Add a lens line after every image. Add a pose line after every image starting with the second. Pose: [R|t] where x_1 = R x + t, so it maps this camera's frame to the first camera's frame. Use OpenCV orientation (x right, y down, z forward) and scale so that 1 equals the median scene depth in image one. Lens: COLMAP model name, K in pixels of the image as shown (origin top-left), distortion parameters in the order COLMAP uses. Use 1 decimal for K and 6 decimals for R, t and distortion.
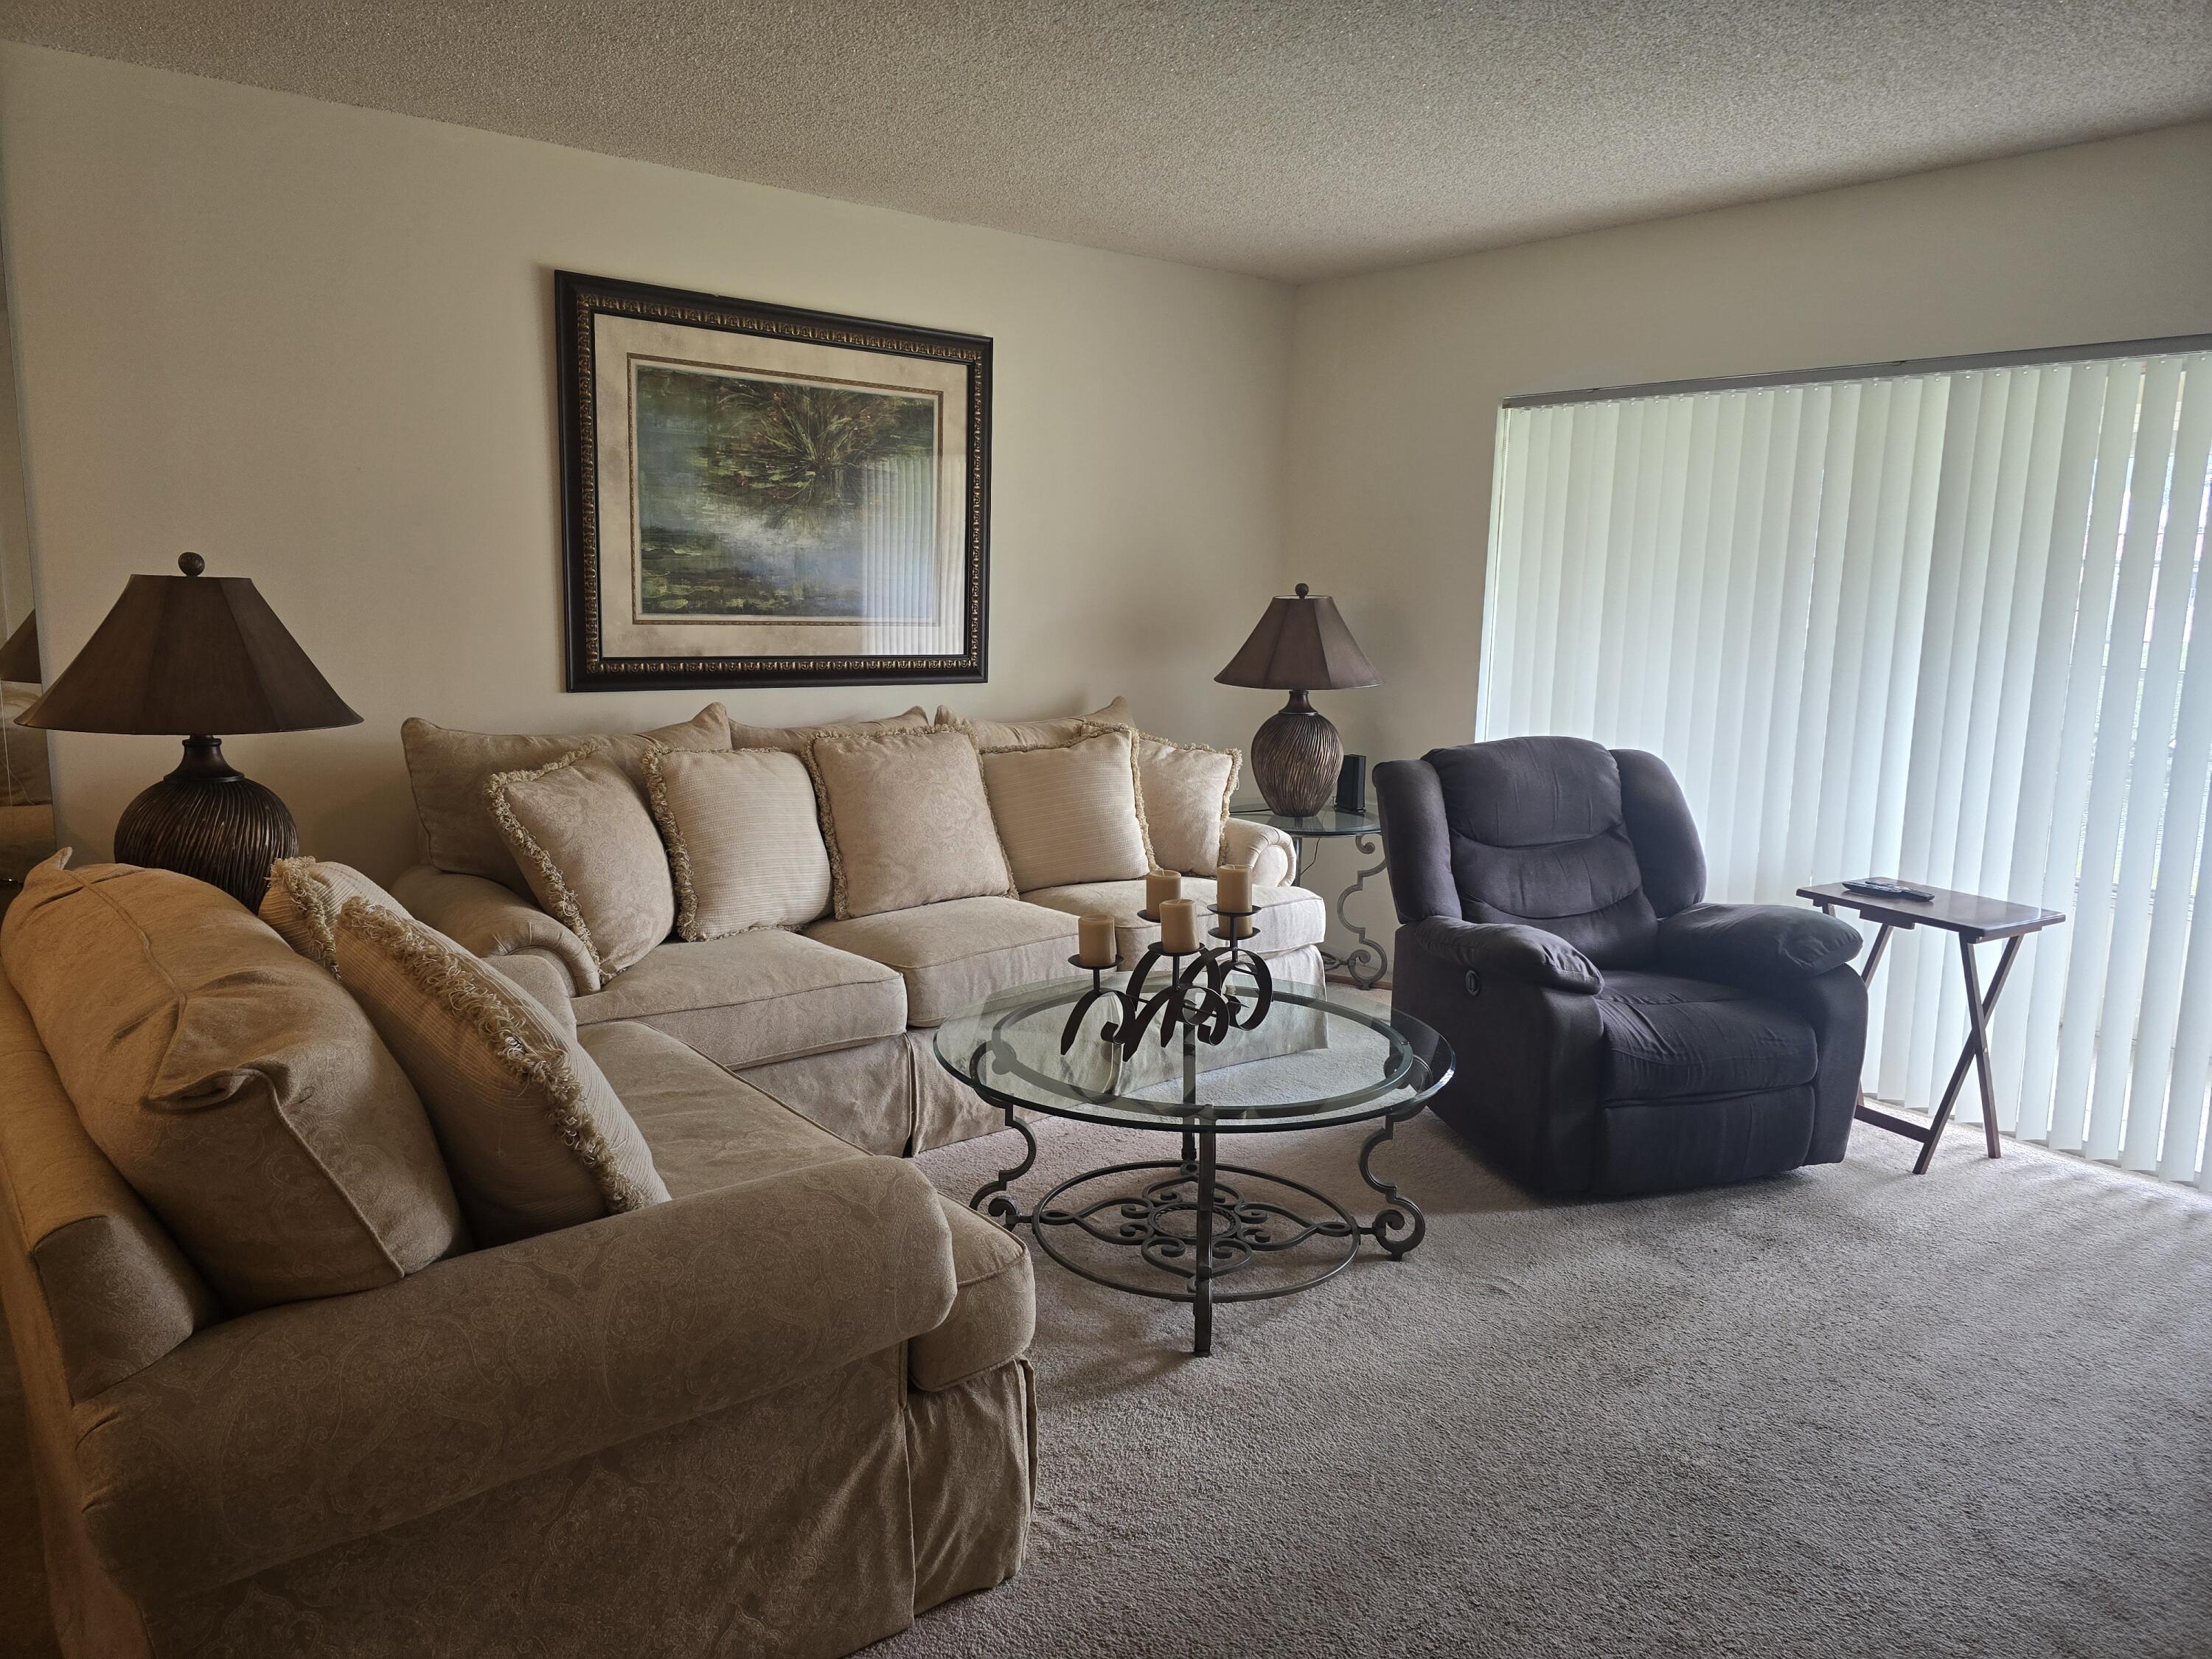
lens RADIAL K [[1523.3, 0, 1106.0], [0, 1523.3, 829.5], [0, 0, 1]] dist [0.080486, -0.123411]
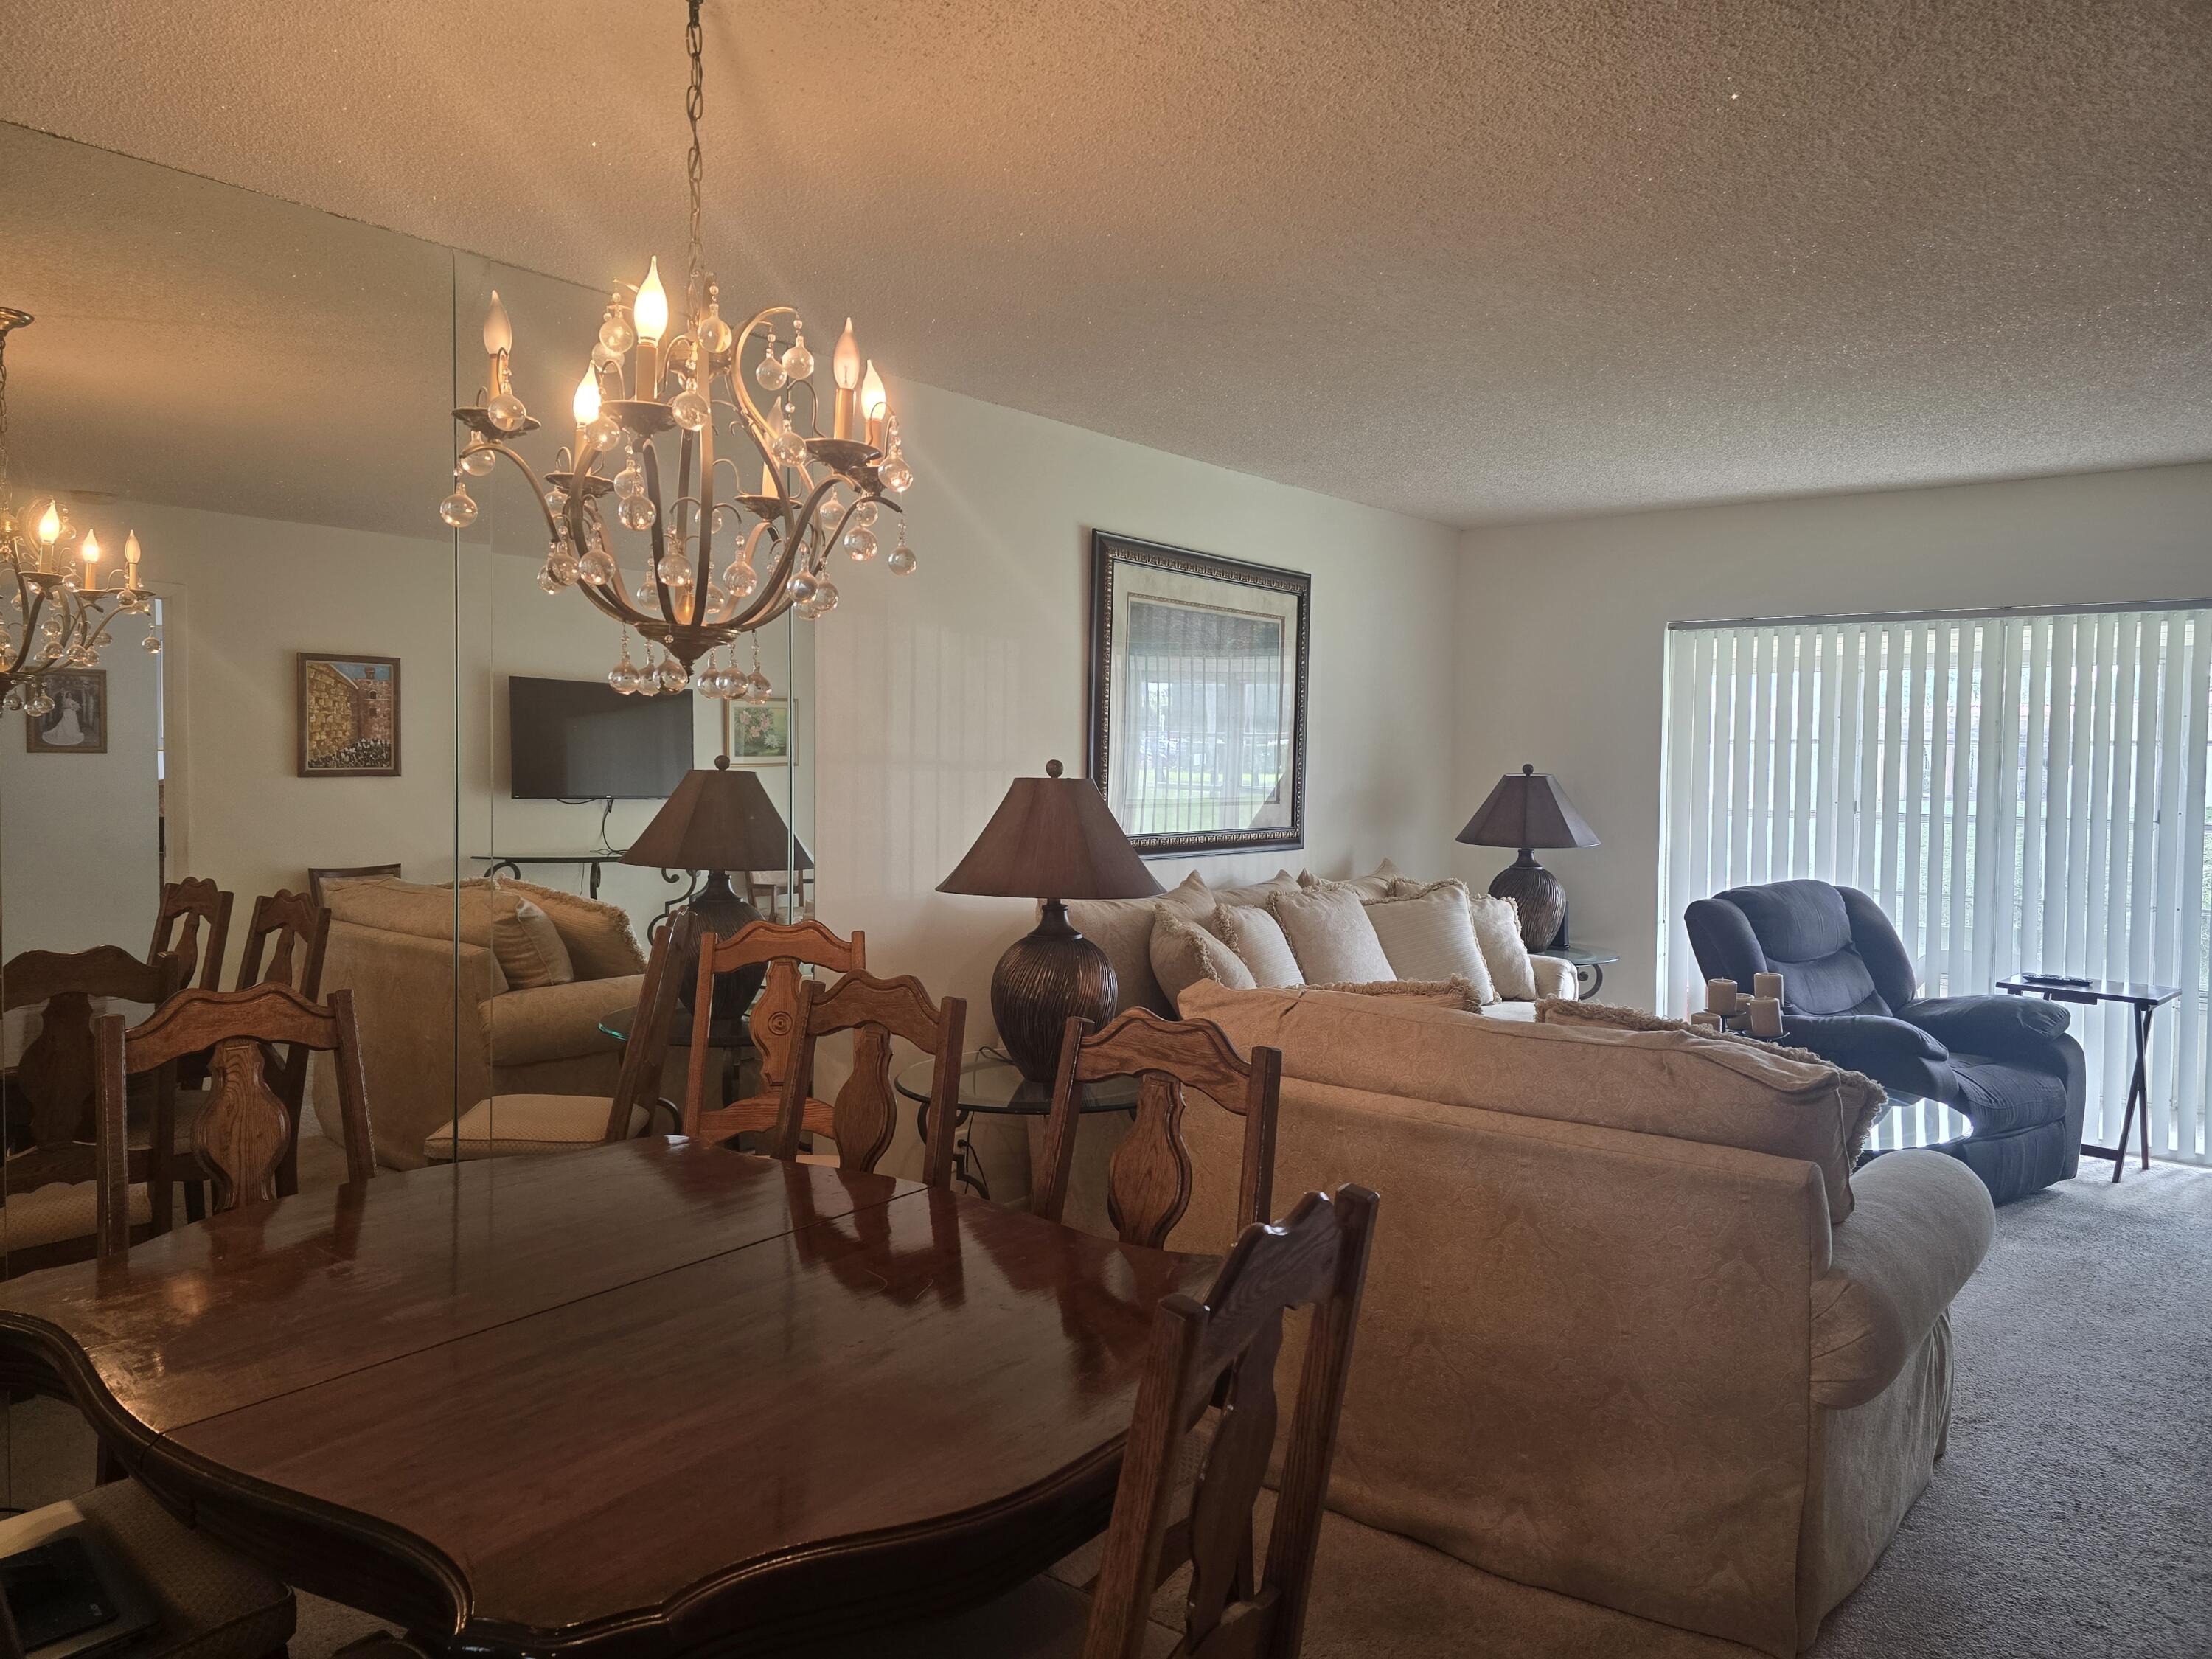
lens RADIAL K [[1507.9, 0, 1106.0], [0, 1507.9, 829.5], [0, 0, 1]] dist [-0.002540, -0.005105]
pose [[0.979604, -0.026090, 0.199237, -0.564158], [0.048635, 0.992838, -0.109119, 0.011481], [-0.194963, 0.116583, 0.973857, -0.153242]]
